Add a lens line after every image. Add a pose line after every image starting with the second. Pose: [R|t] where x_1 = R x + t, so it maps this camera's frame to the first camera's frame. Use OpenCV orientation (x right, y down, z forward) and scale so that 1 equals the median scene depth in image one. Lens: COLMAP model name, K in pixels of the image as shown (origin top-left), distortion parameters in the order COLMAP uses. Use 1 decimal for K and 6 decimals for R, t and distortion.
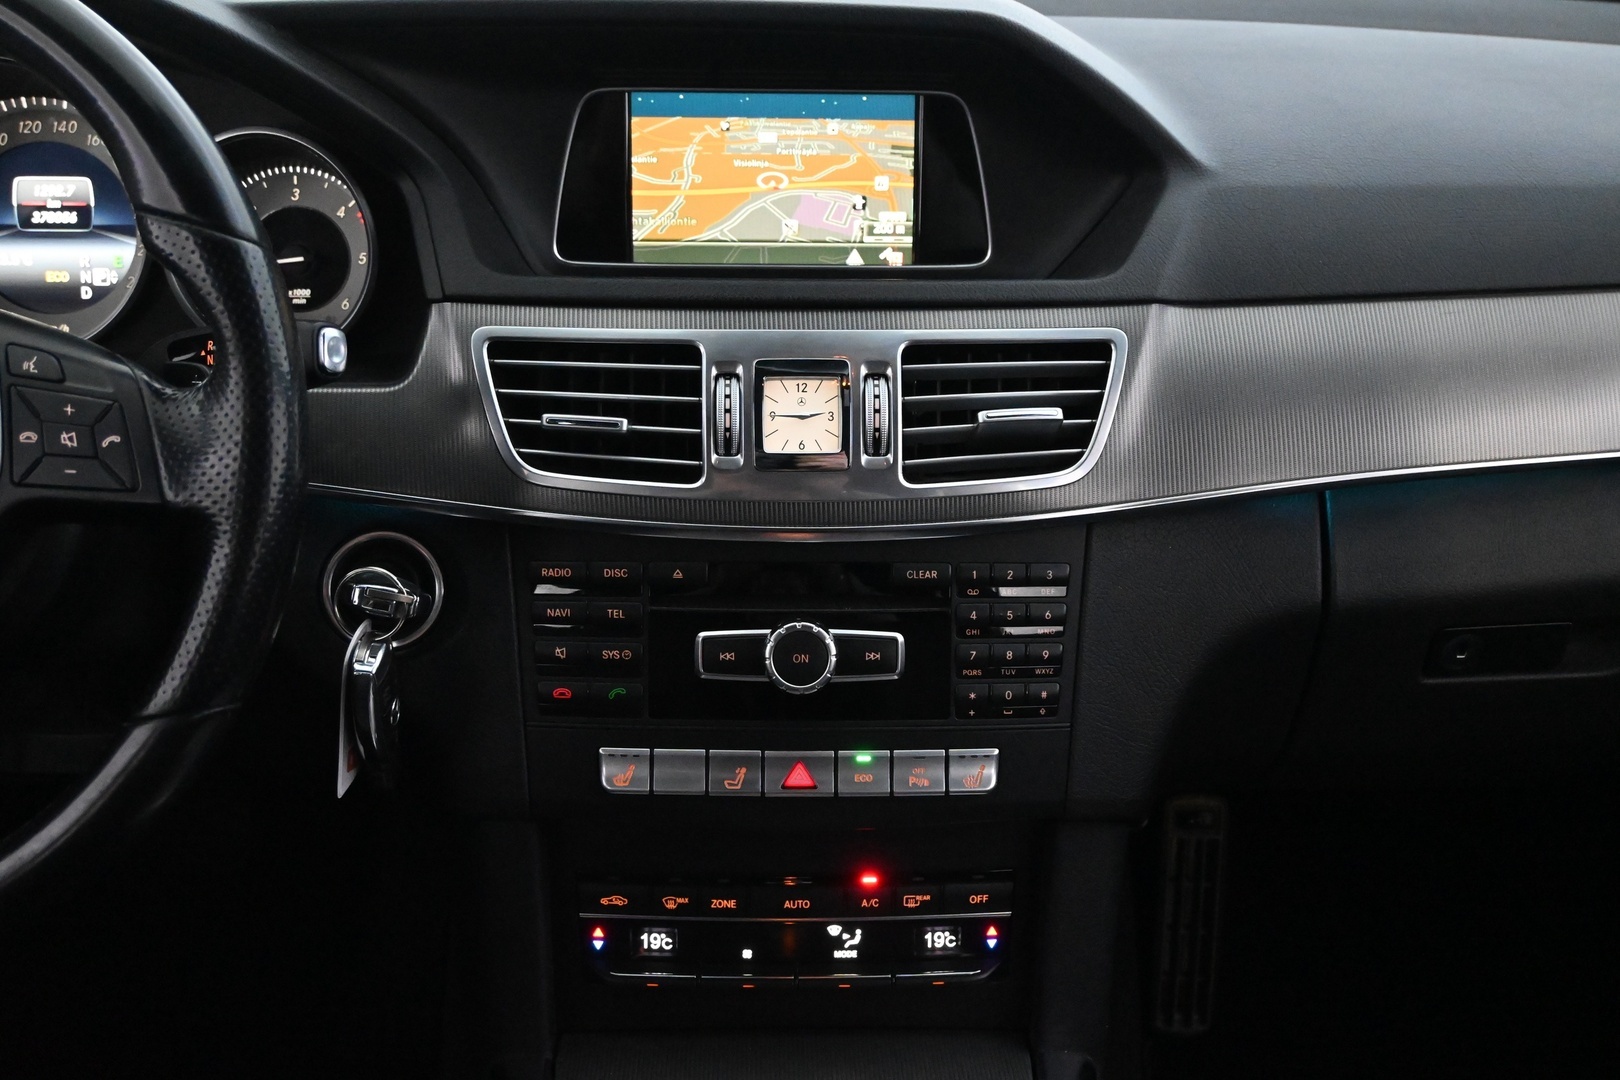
lens RADIAL K [[1946.1, 0, 830.6], [0, 1946.1, 515.4], [0, 0, 1]] dist [-0.007229, 0.000000]
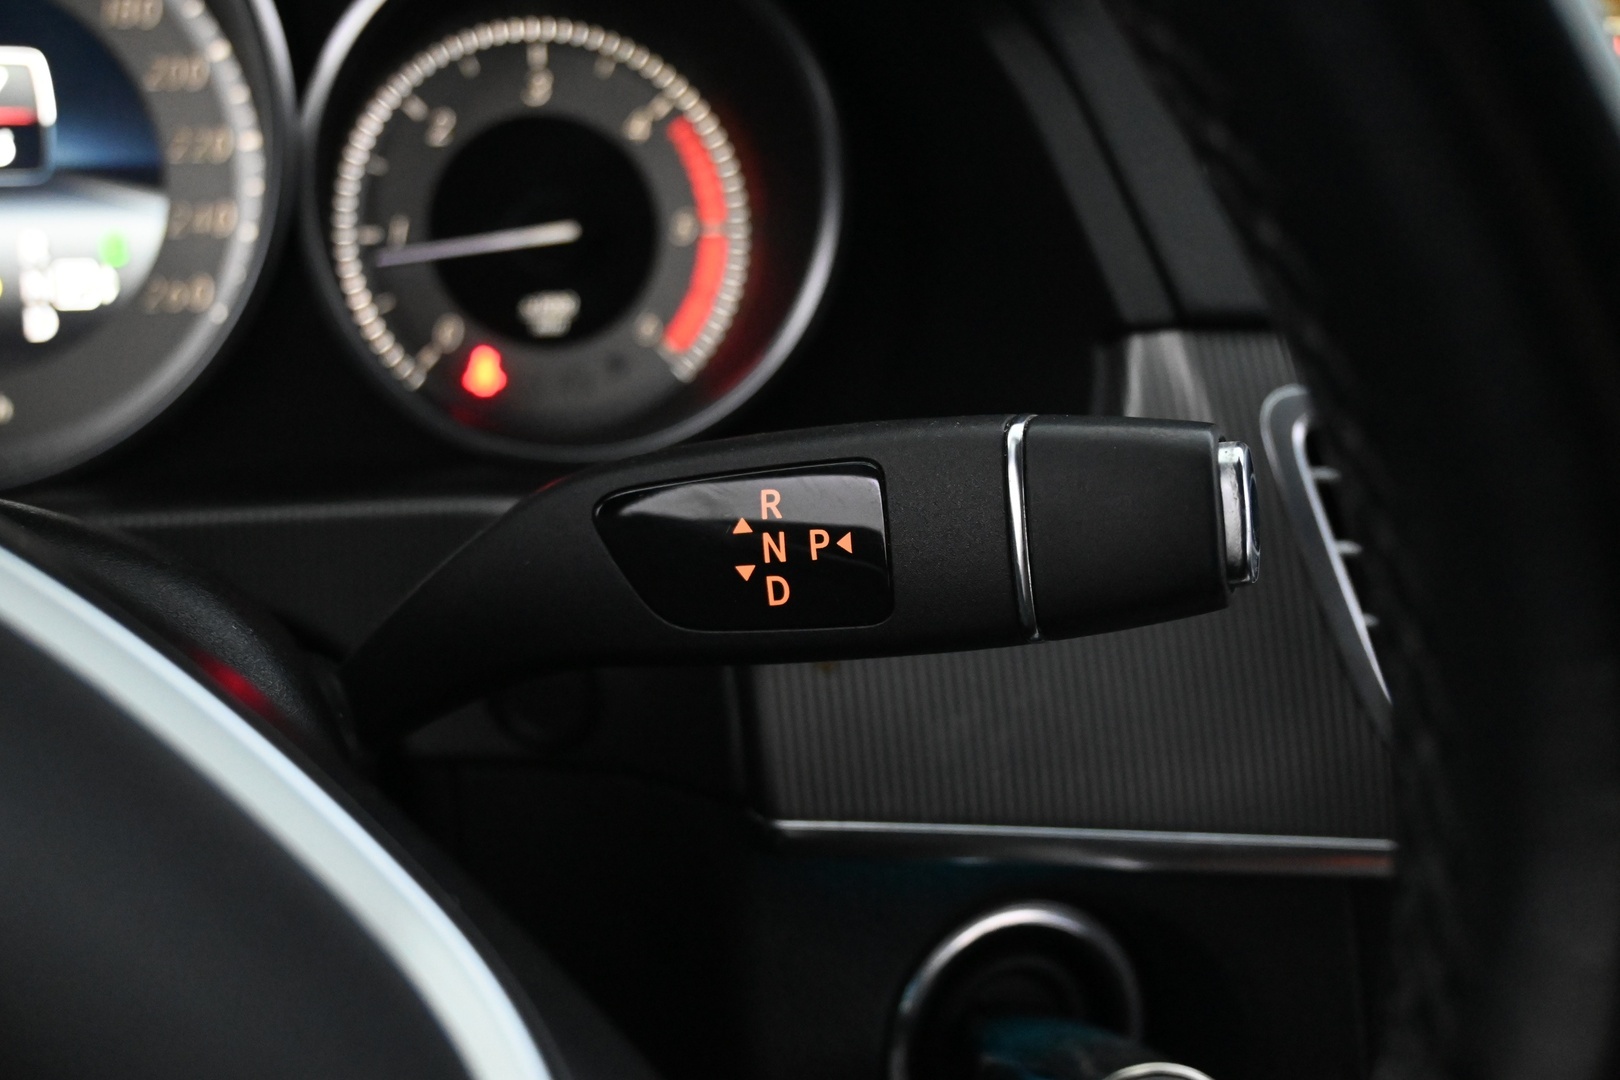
lens RADIAL K [[1867.6, 0, 813.0], [0, 1867.6, 535.8], [0, 0, 1]] dist [-0.019881, 0.000000]
pose [[0.973975, -0.059340, 0.218749, -0.336107], [0.052073, 0.997888, 0.038841, -0.080945], [-0.220592, -0.026439, 0.975008, 0.605296]]
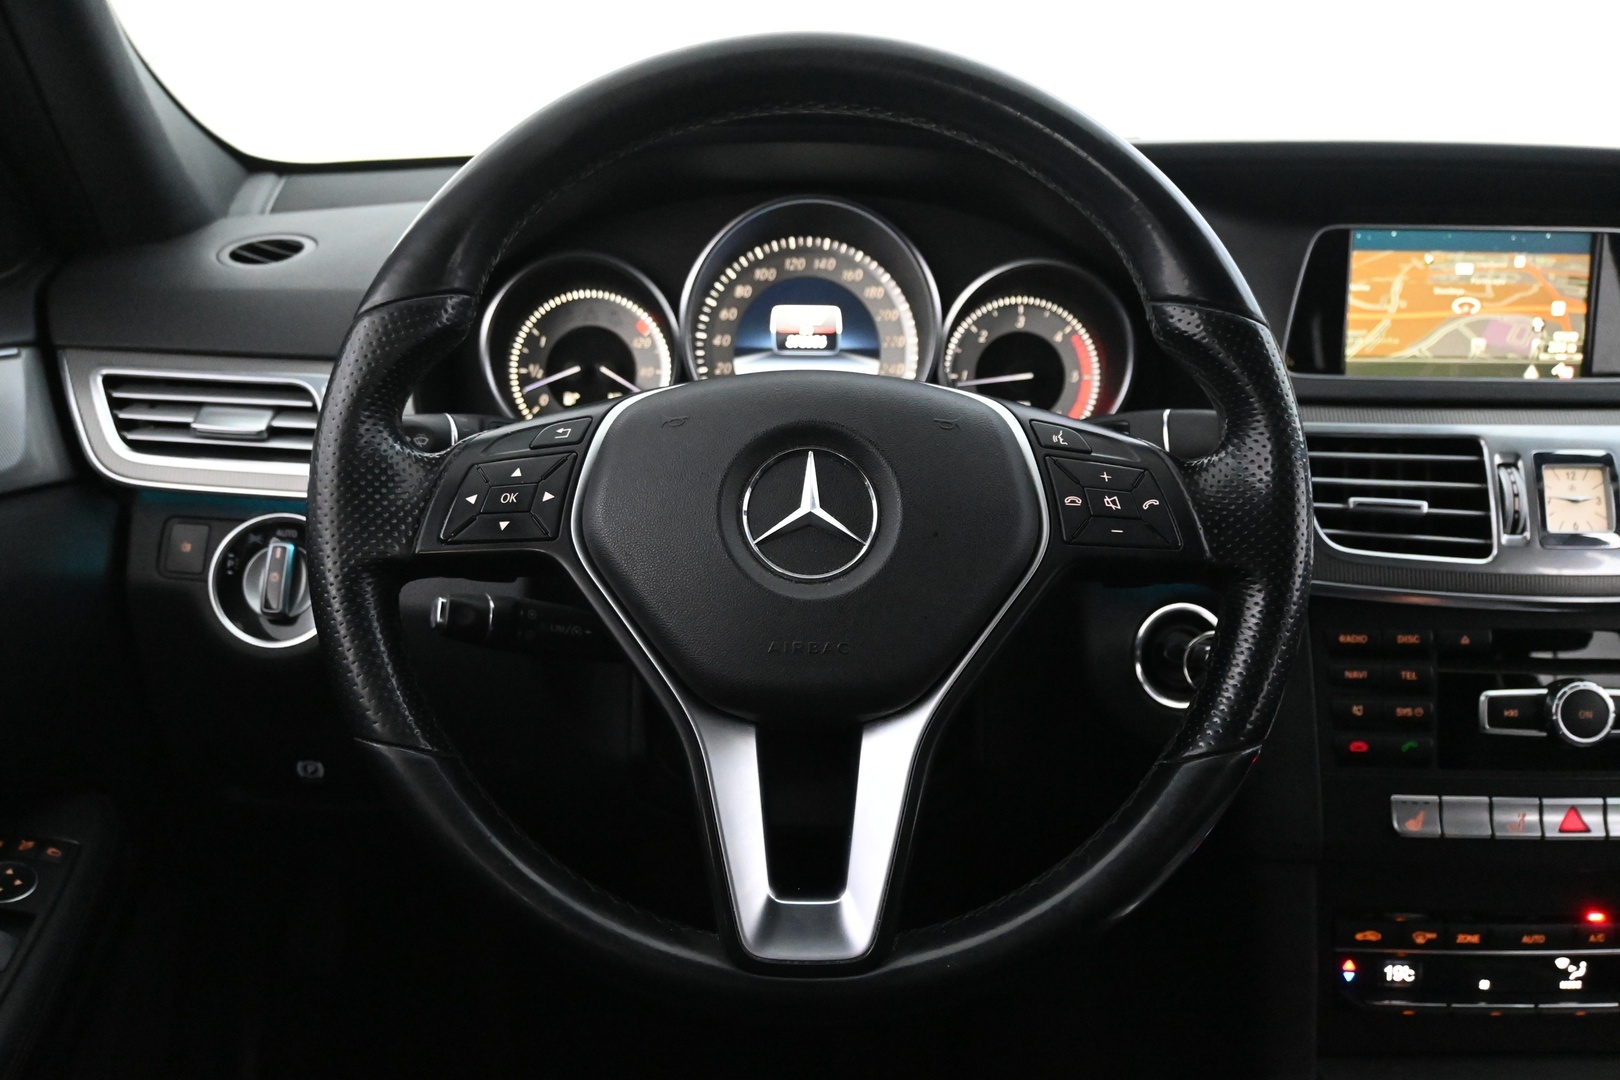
lens RADIAL K [[1554.7, 0, 813.9], [0, 1554.7, 531.4], [0, 0, 1]] dist [-0.004521, 0.000000]
pose [[0.999995, 0.000365, -0.003095, -0.424148], [-0.000607, 0.996906, -0.078598, 0.035824], [0.003057, 0.078600, 0.996902, 0.087128]]
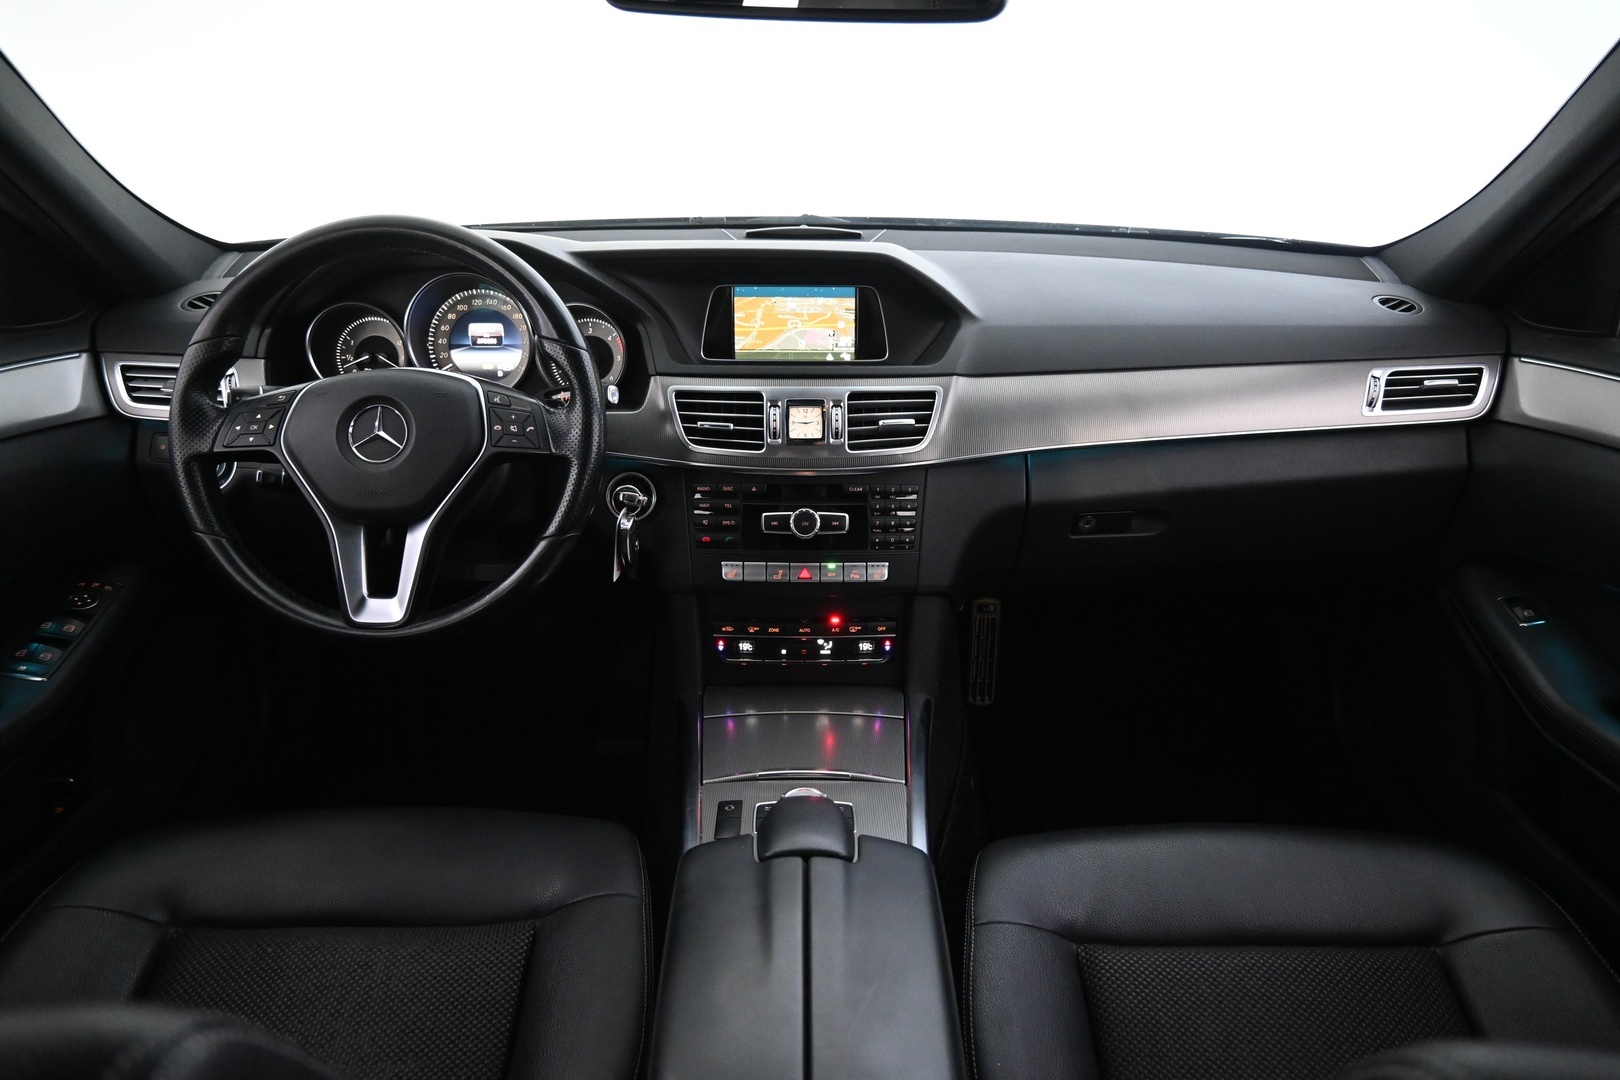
lens RADIAL K [[1065.9, 0, 823.1], [0, 1065.9, 528.2], [0, 0, 1]] dist [-0.019095, -0.003709]
pose [[0.999819, -0.000256, -0.019000, 0.029420], [0.000685, 0.999745, 0.022587, 0.045483], [0.018990, -0.022596, 0.999564, -0.291377]]
